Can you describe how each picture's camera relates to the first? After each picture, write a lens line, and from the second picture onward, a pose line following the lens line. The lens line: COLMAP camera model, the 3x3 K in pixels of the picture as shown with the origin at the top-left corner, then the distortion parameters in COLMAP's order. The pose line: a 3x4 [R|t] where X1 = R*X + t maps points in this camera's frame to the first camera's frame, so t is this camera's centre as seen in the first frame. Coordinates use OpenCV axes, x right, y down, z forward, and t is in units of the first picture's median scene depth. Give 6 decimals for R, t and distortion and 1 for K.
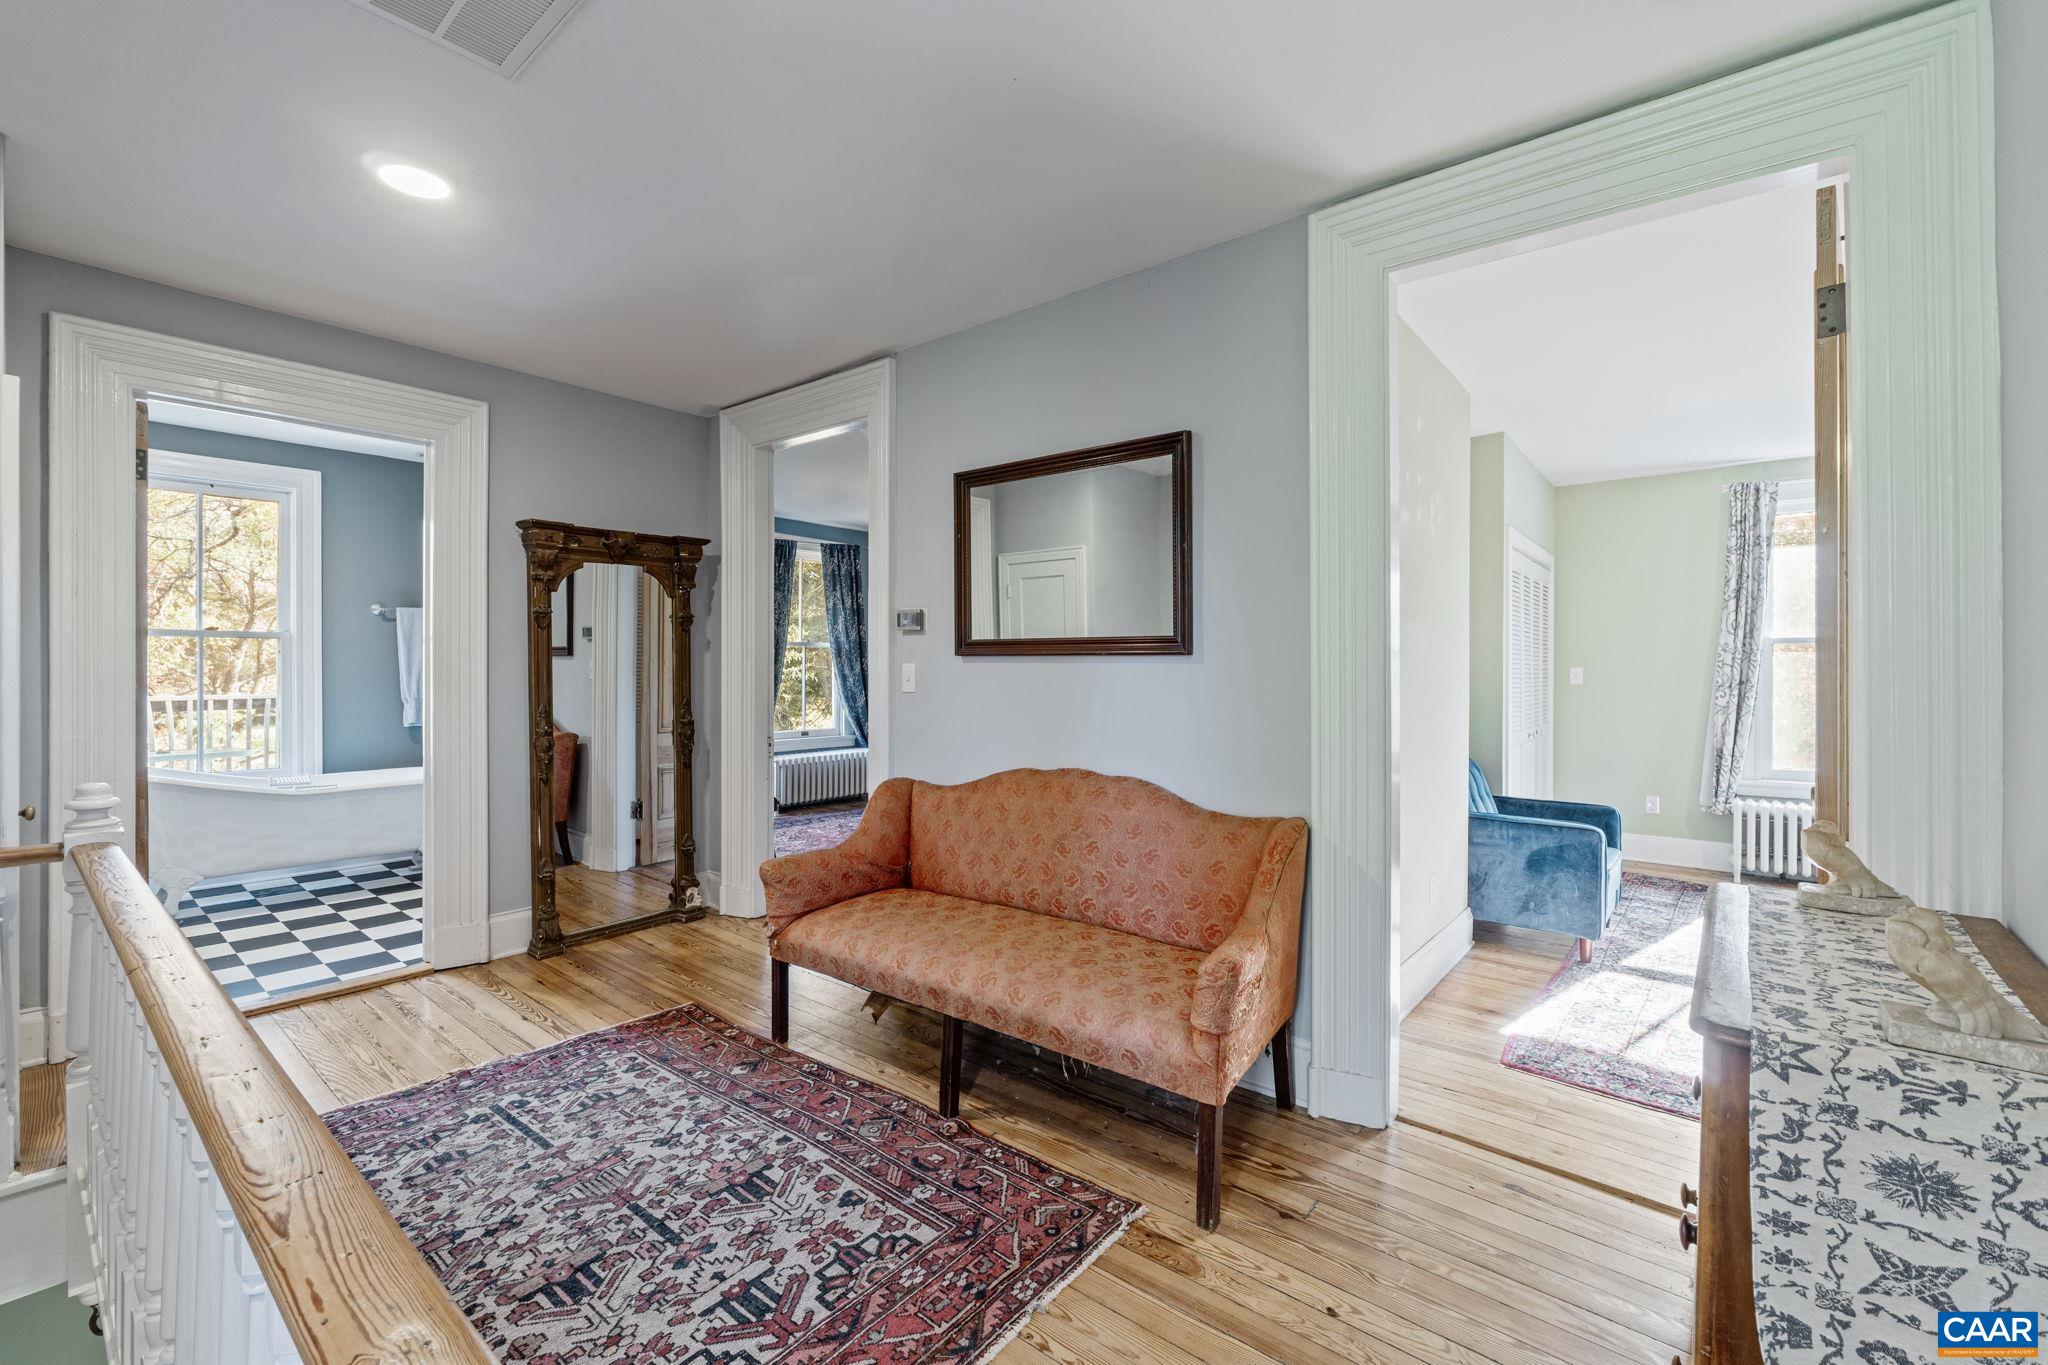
lens RADIAL K [[867.8, 0, 1024.2], [0, 867.8, 669.4], [0, 0, 1]] dist [-0.008940, -0.000157]
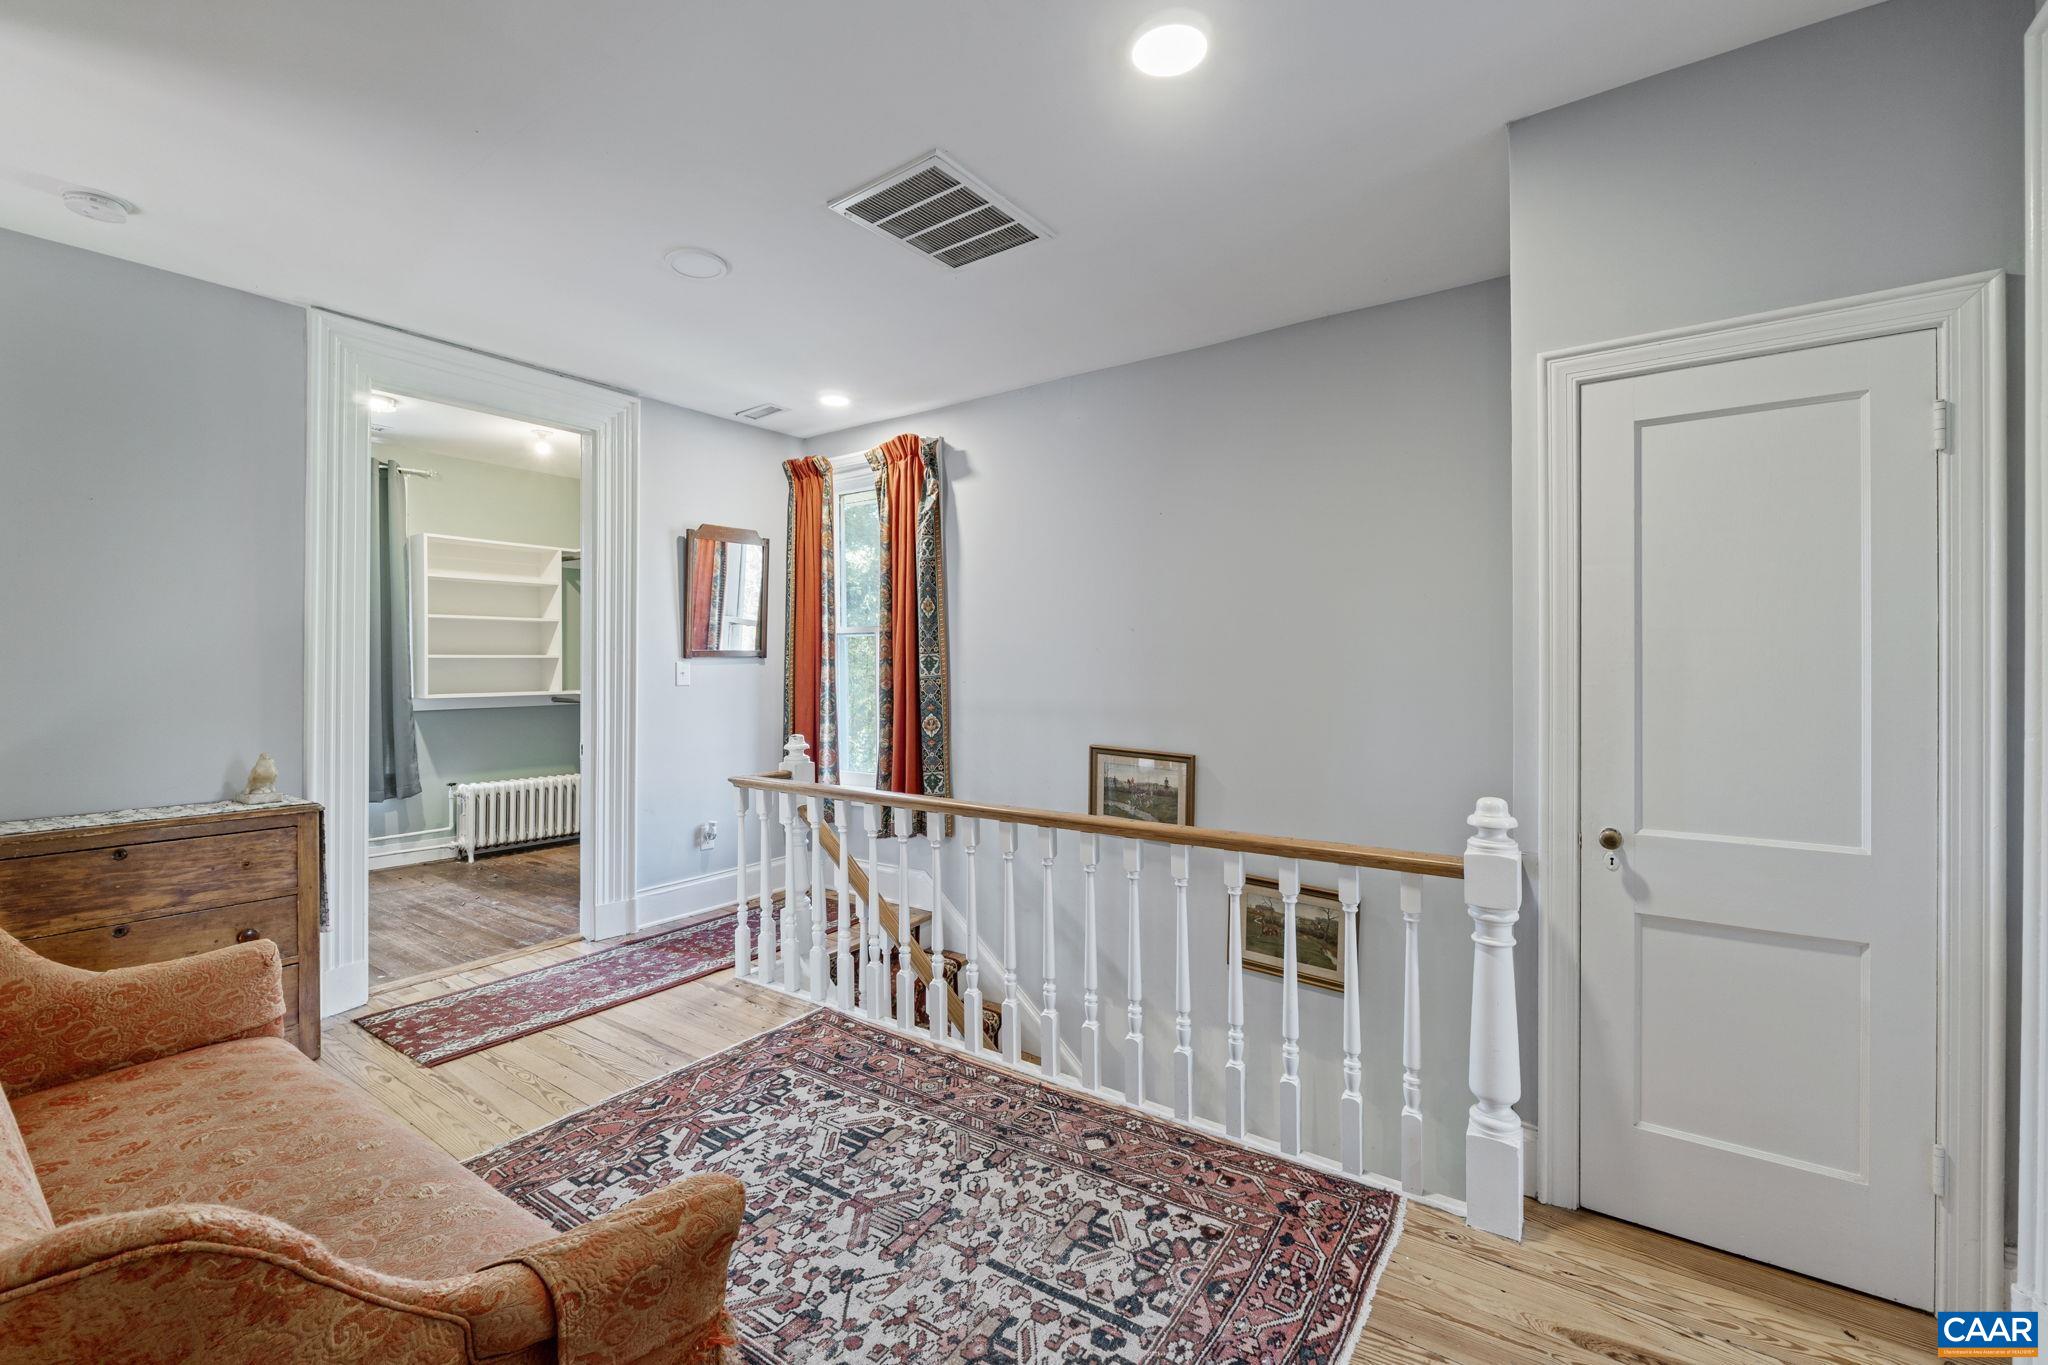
lens RADIAL K [[867.8, 0, 1020.6], [0, 867.8, 664.7], [0, 0, 1]] dist [-0.008940, -0.000157]
pose [[-0.997171, -0.004495, -0.075034, -0.580572], [-0.005041, 0.999962, 0.007095, -0.011130], [0.074999, 0.007453, -0.997156, 2.028600]]
